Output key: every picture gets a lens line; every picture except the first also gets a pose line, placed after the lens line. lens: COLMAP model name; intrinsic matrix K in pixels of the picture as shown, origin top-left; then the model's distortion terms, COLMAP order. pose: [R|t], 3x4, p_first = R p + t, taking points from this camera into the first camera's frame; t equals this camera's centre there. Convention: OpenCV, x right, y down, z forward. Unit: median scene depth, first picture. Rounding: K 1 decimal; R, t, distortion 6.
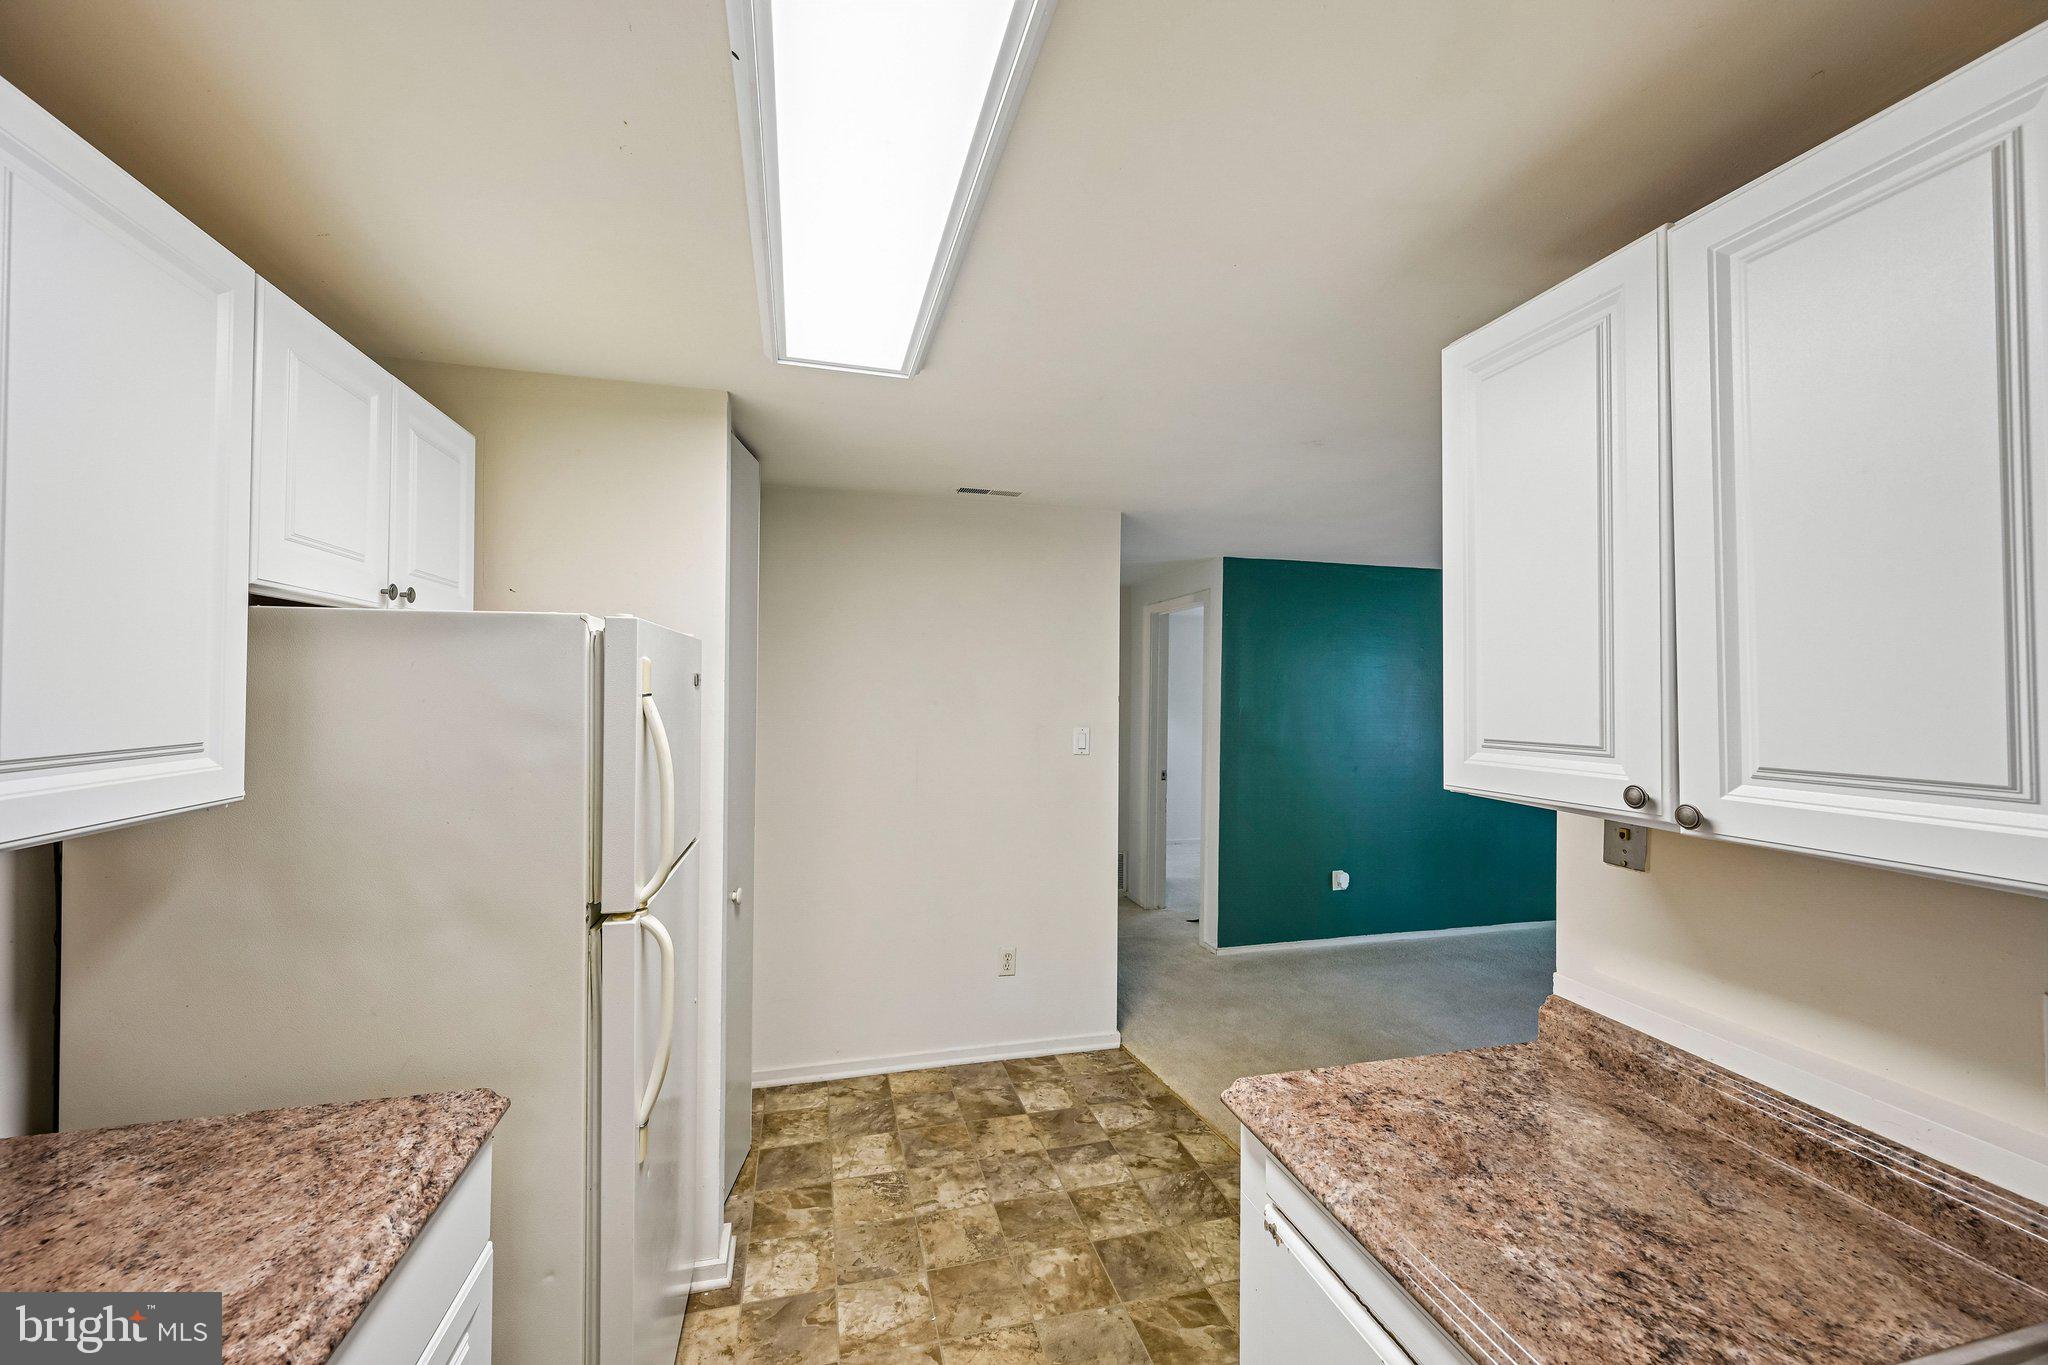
lens RADIAL K [[798.6, 0, 1024.0], [0, 798.6, 682.5], [0, 0, 1]] dist [-0.001407, 0.000088]
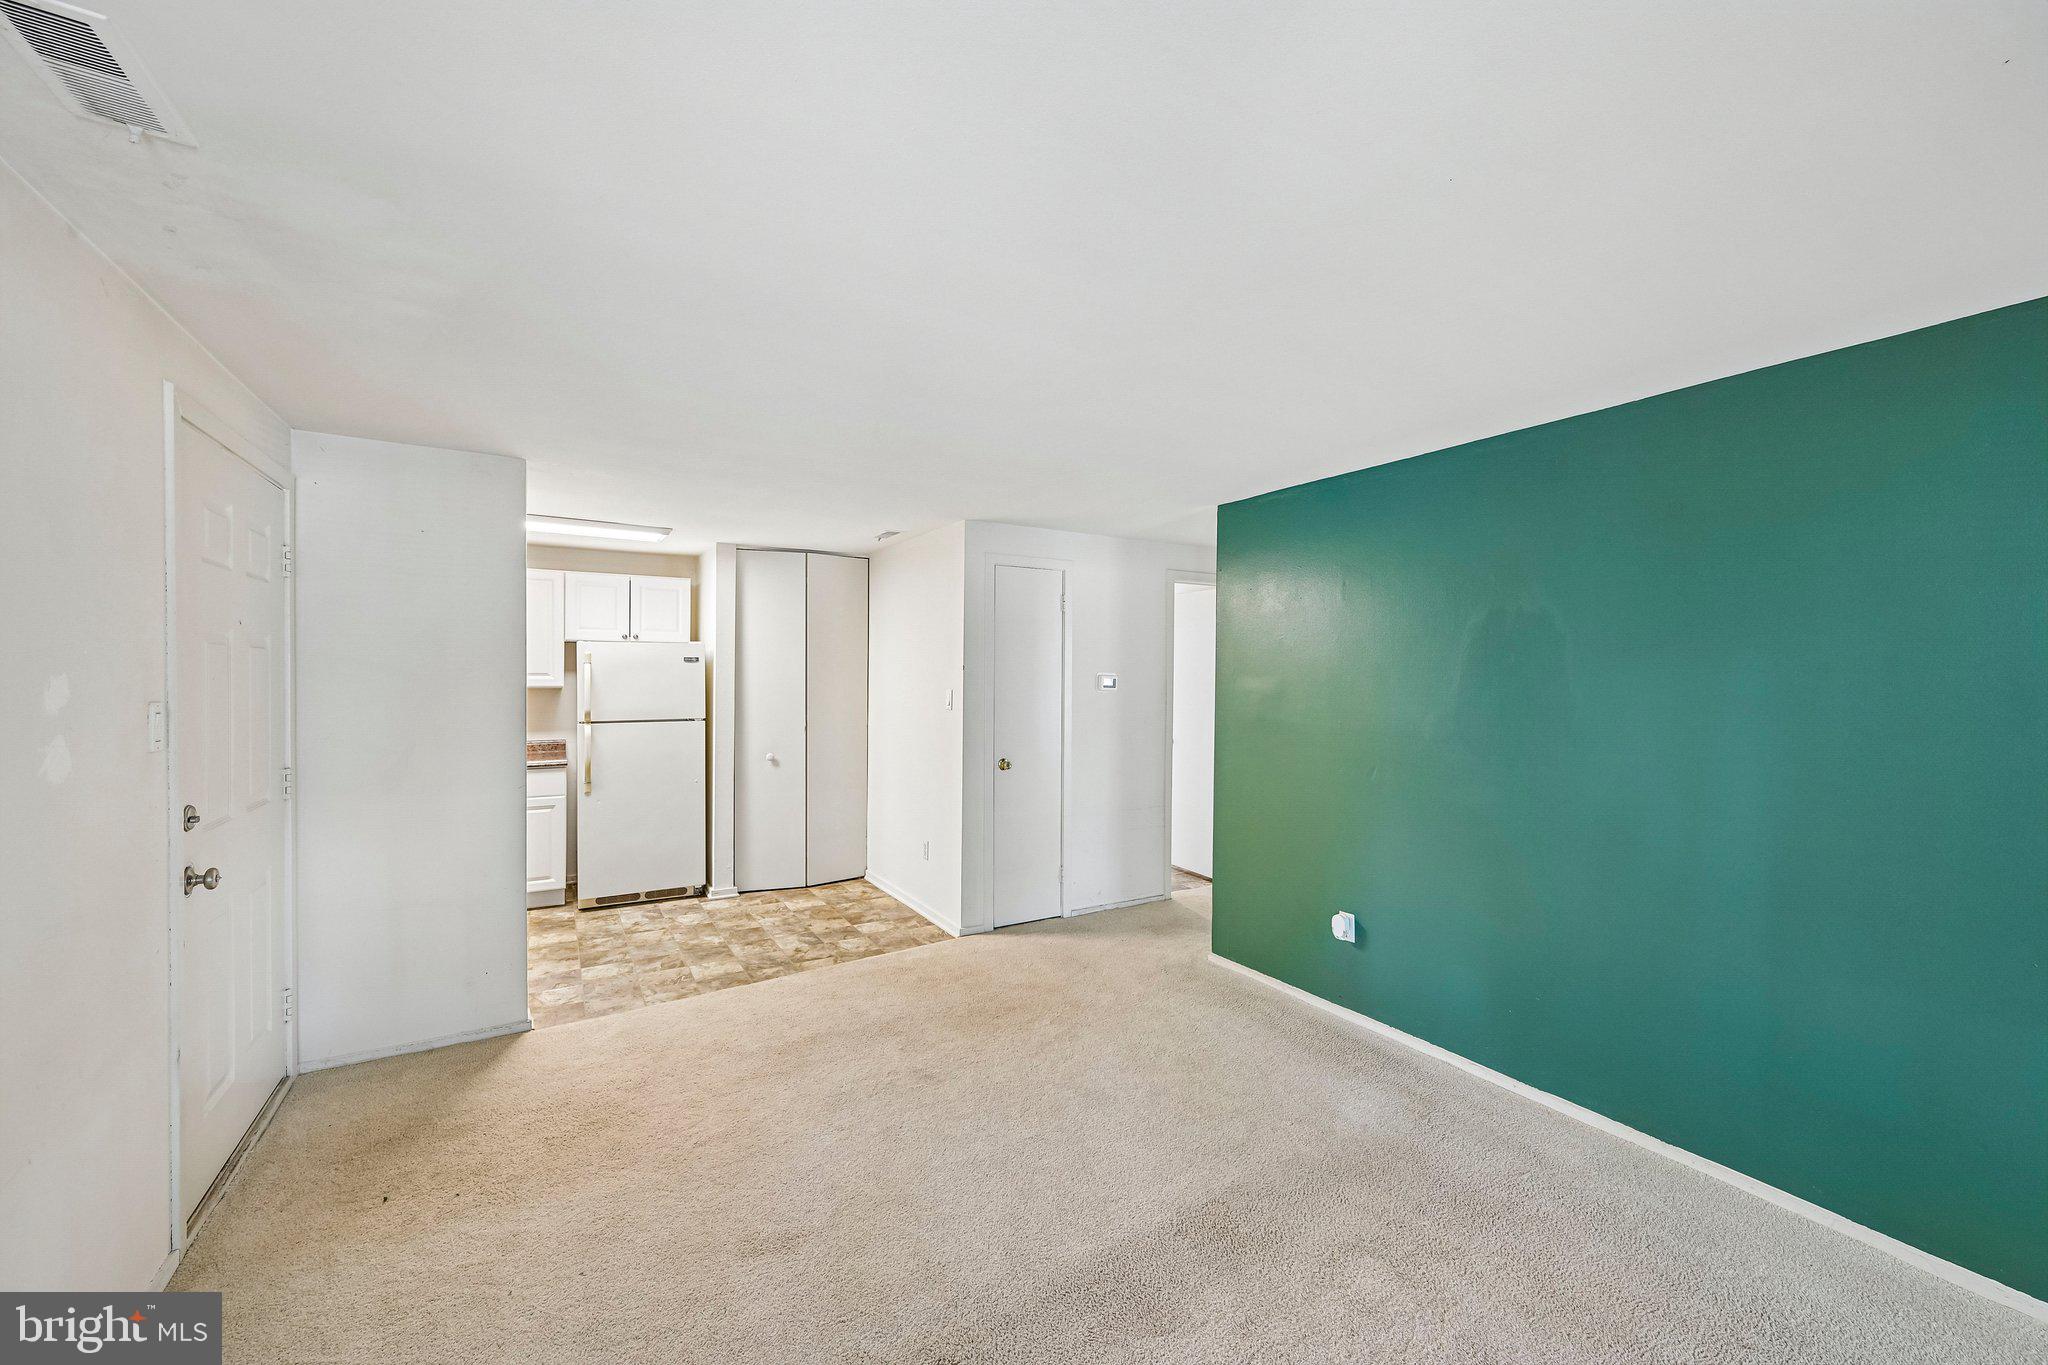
lens RADIAL K [[798.6, 0, 1024.0], [0, 798.6, 682.5], [0, 0, 1]] dist [-0.001407, 0.000088]
pose [[0.272807, -0.002091, -0.962067, 1.789098], [0.005935, 0.999982, -0.000490, 0.062636], [0.962051, -0.005576, 0.272814, 0.980571]]
